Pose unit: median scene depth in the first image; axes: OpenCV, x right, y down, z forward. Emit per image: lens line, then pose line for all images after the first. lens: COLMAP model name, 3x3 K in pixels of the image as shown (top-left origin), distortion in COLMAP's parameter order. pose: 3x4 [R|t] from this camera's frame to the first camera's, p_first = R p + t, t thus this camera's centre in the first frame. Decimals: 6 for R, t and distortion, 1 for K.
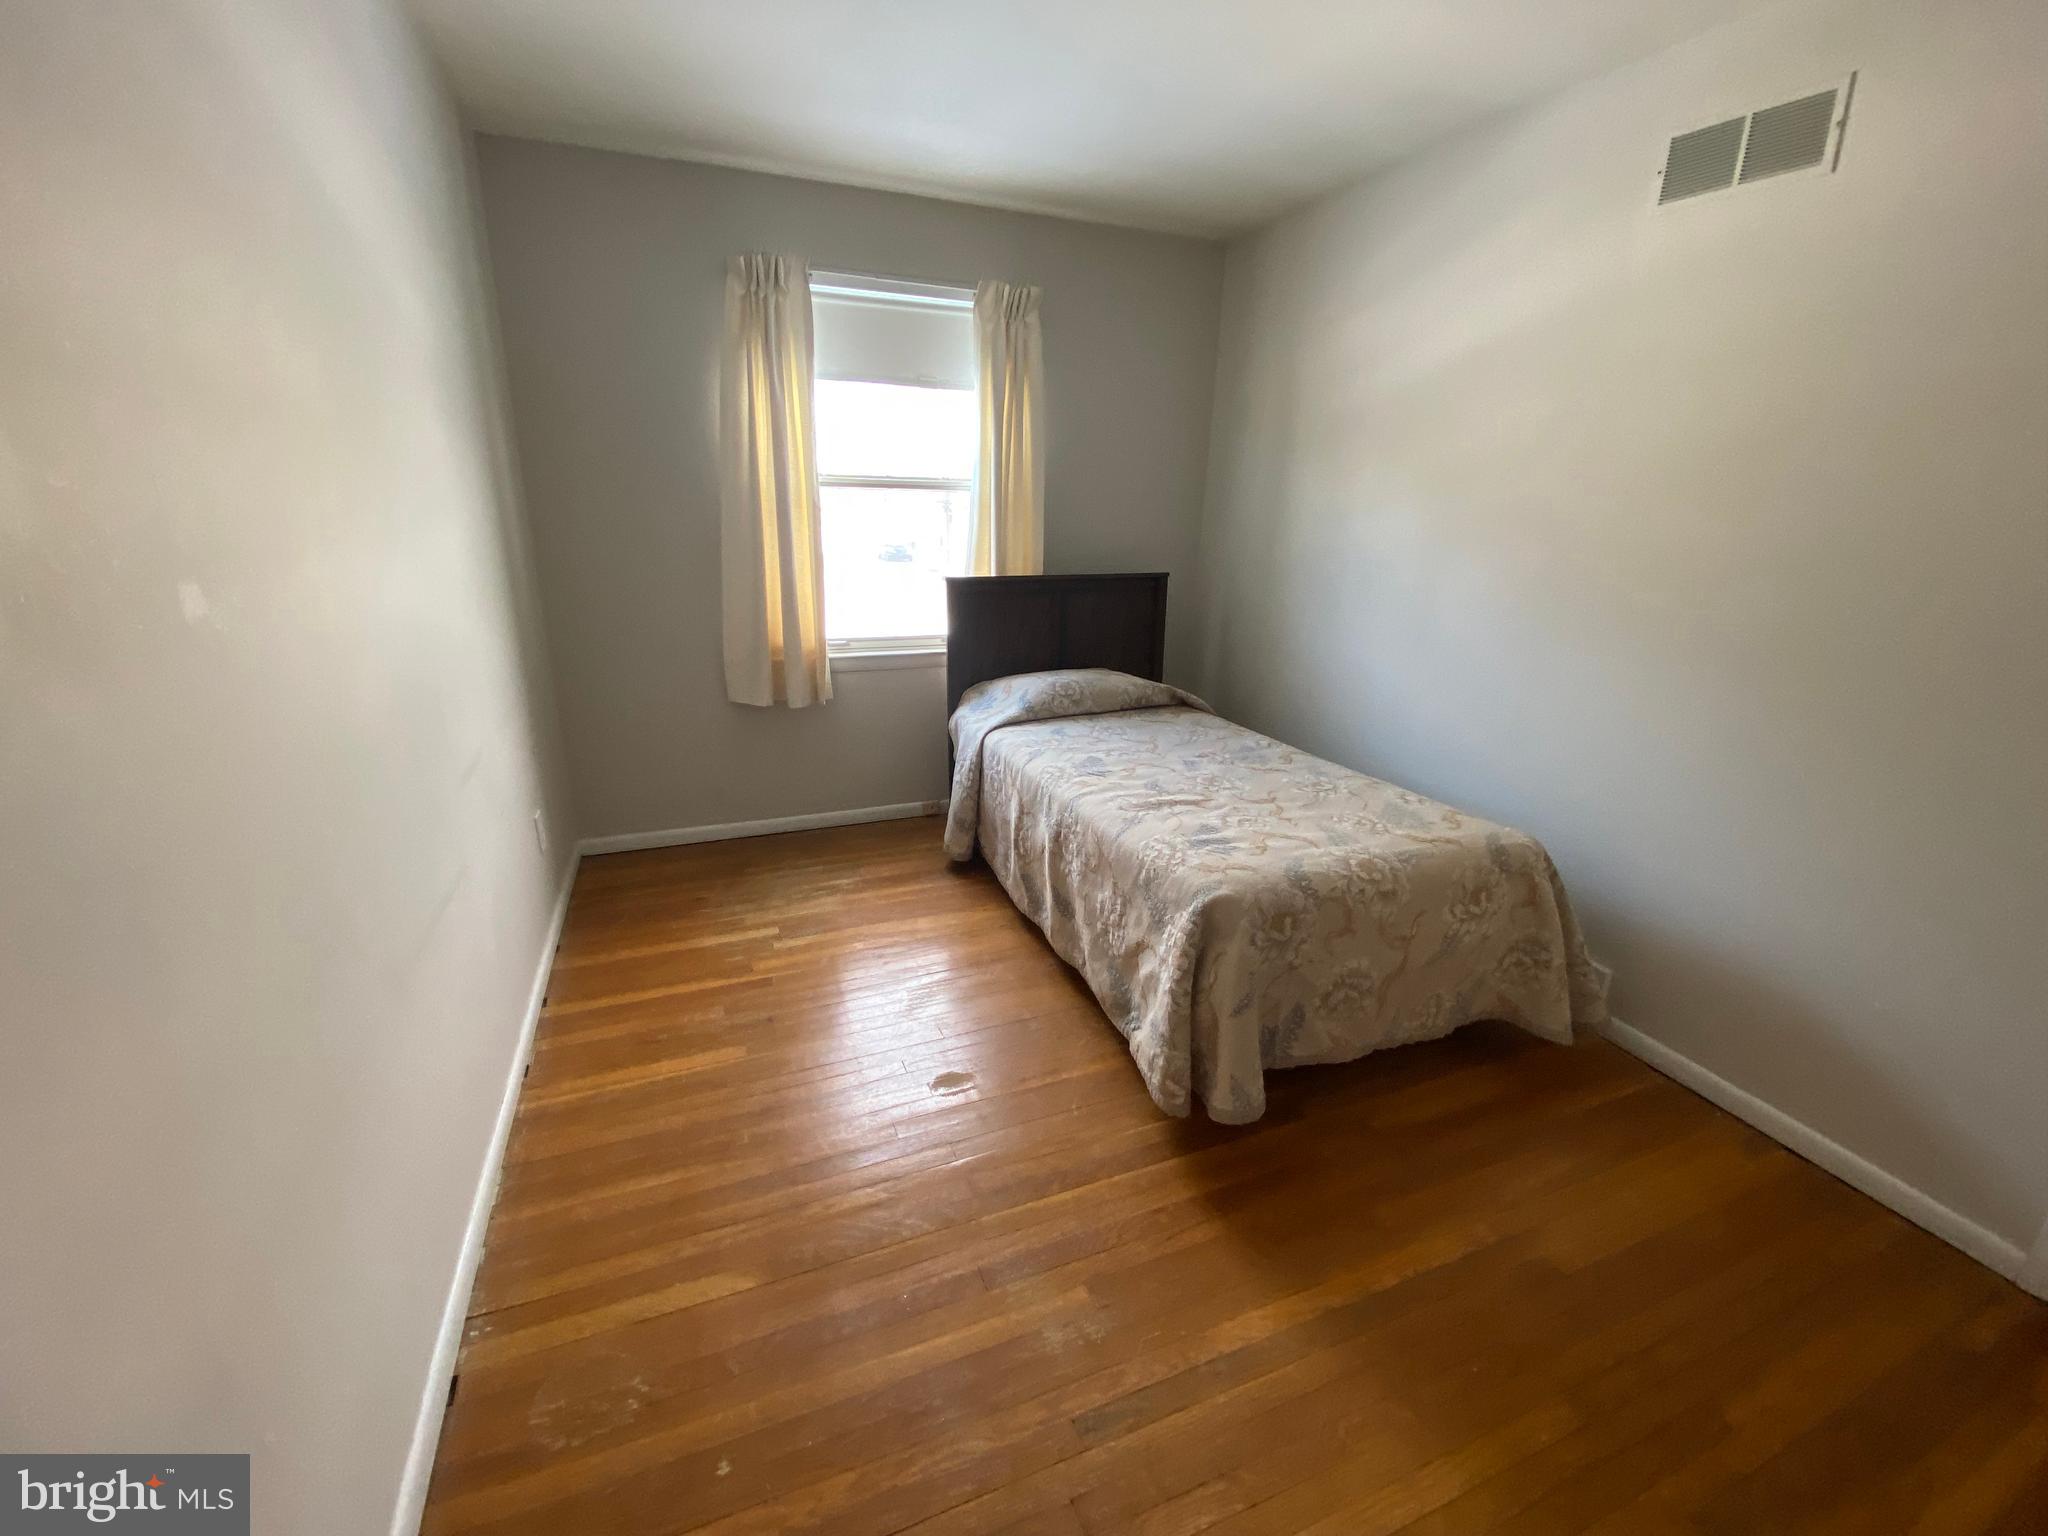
lens RADIAL K [[833.3, 0, 1007.2], [0, 833.3, 774.9], [0, 0, 1]] dist [0.046700, -0.036472]
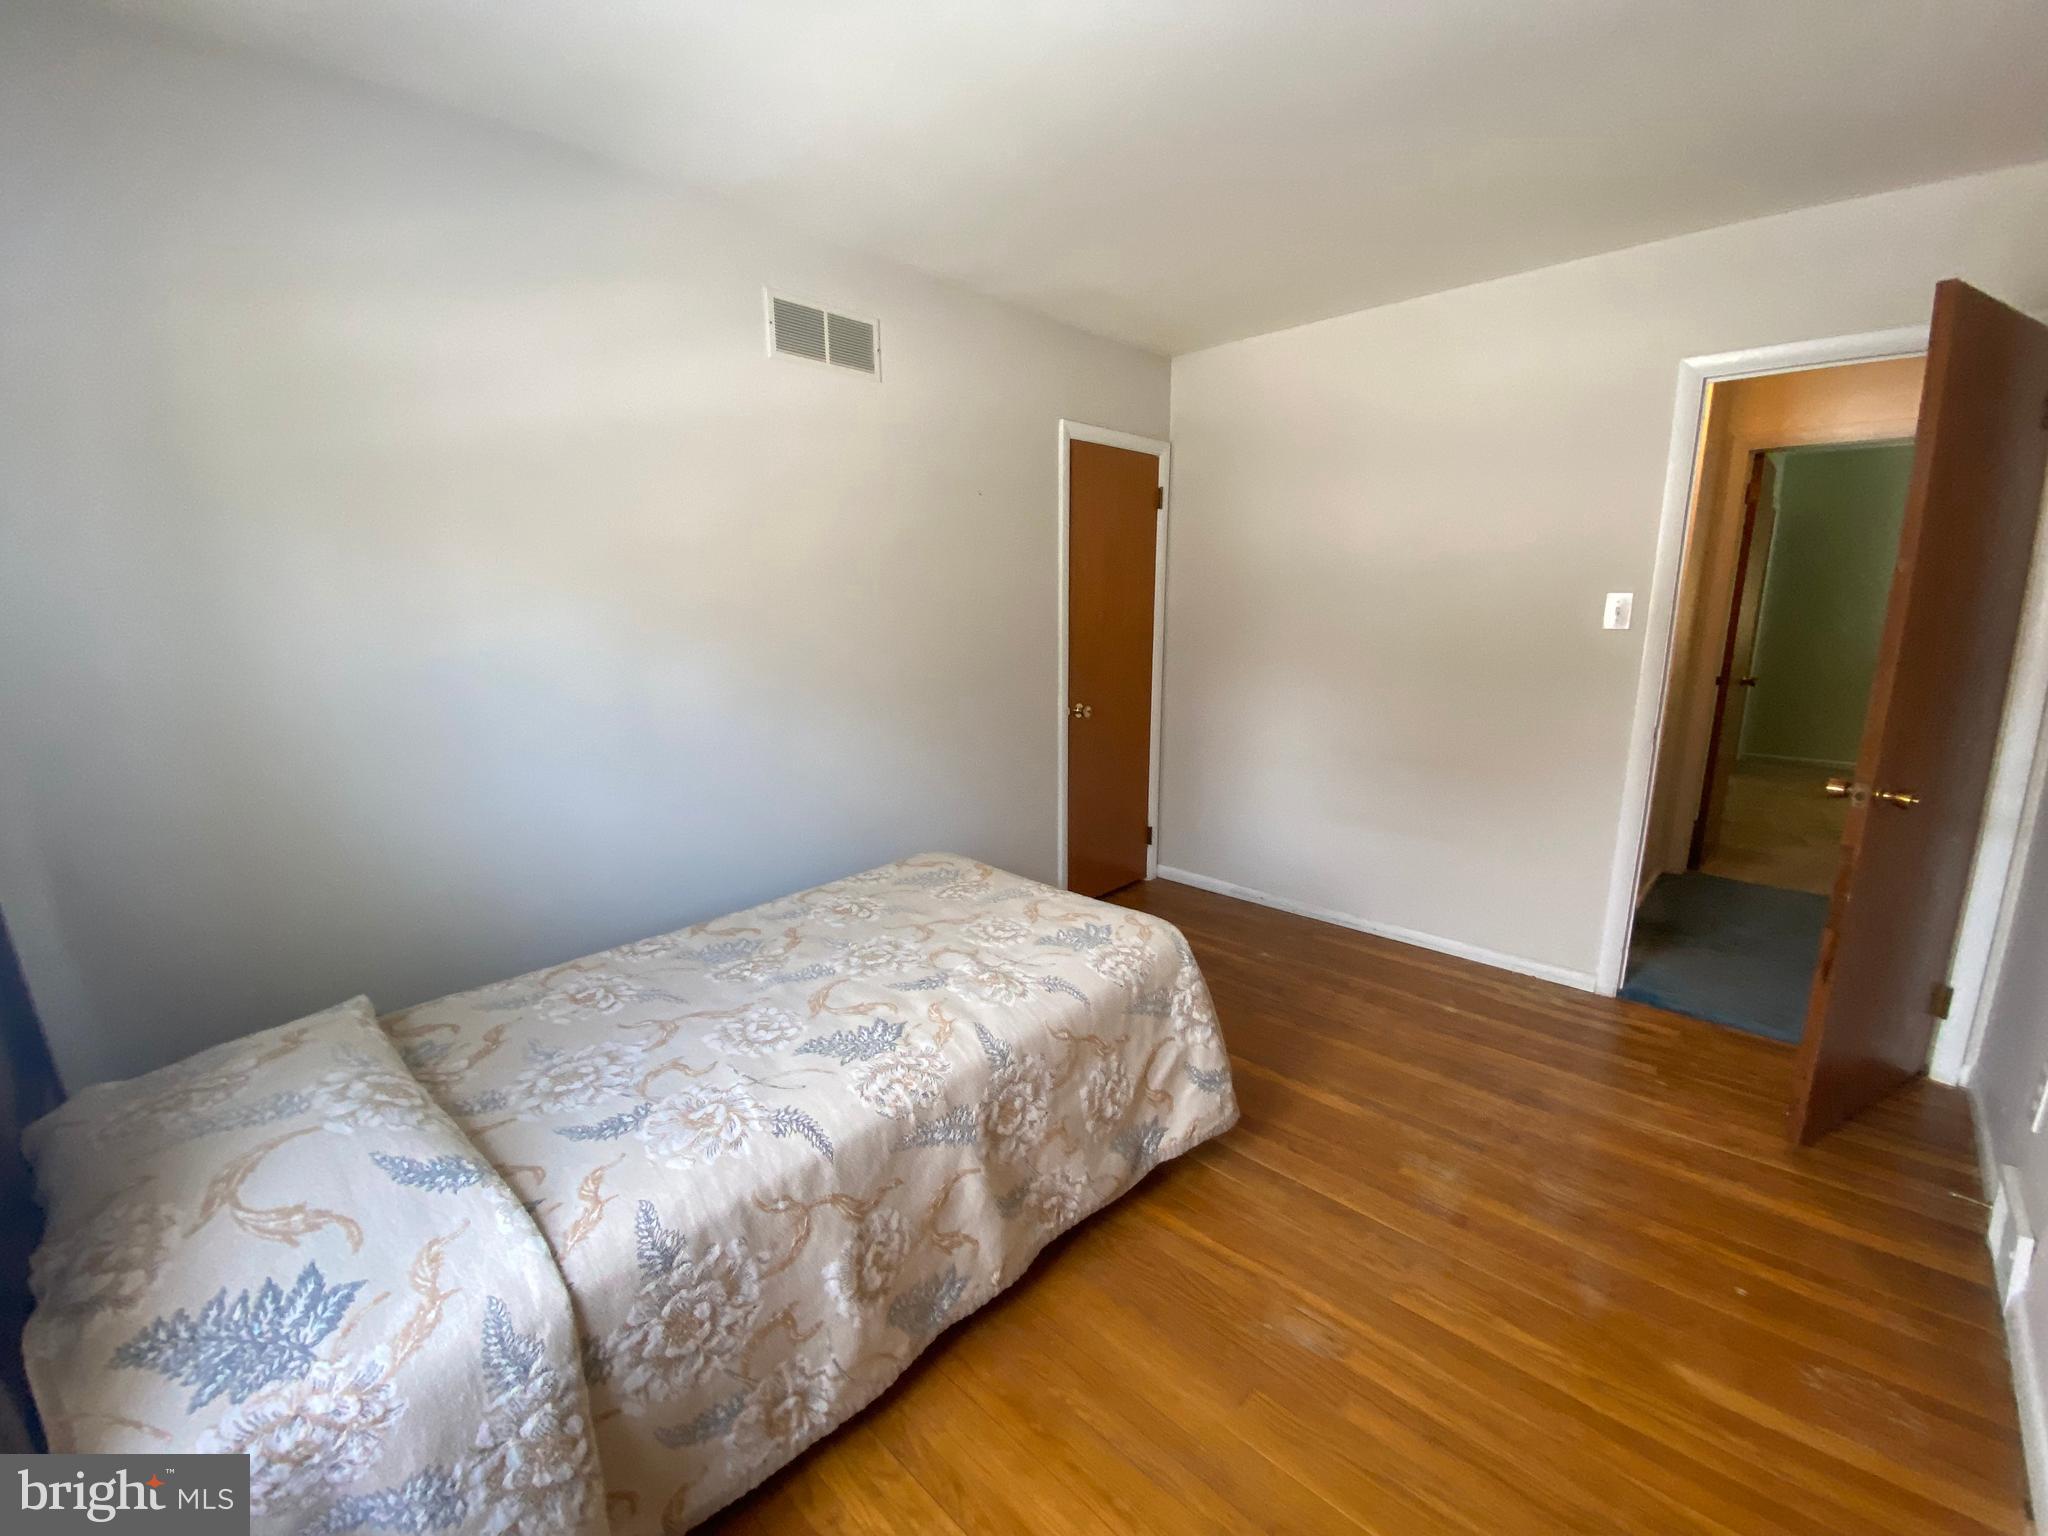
lens RADIAL K [[833.3, 0, 1007.2], [0, 833.3, 774.9], [0, 0, 1]] dist [0.046700, -0.036472]
pose [[-0.426458, -0.195122, 0.883211, -0.501065], [0.280929, 0.899591, 0.334387, -0.407581], [-0.859775, 0.390721, -0.328822, 1.237682]]
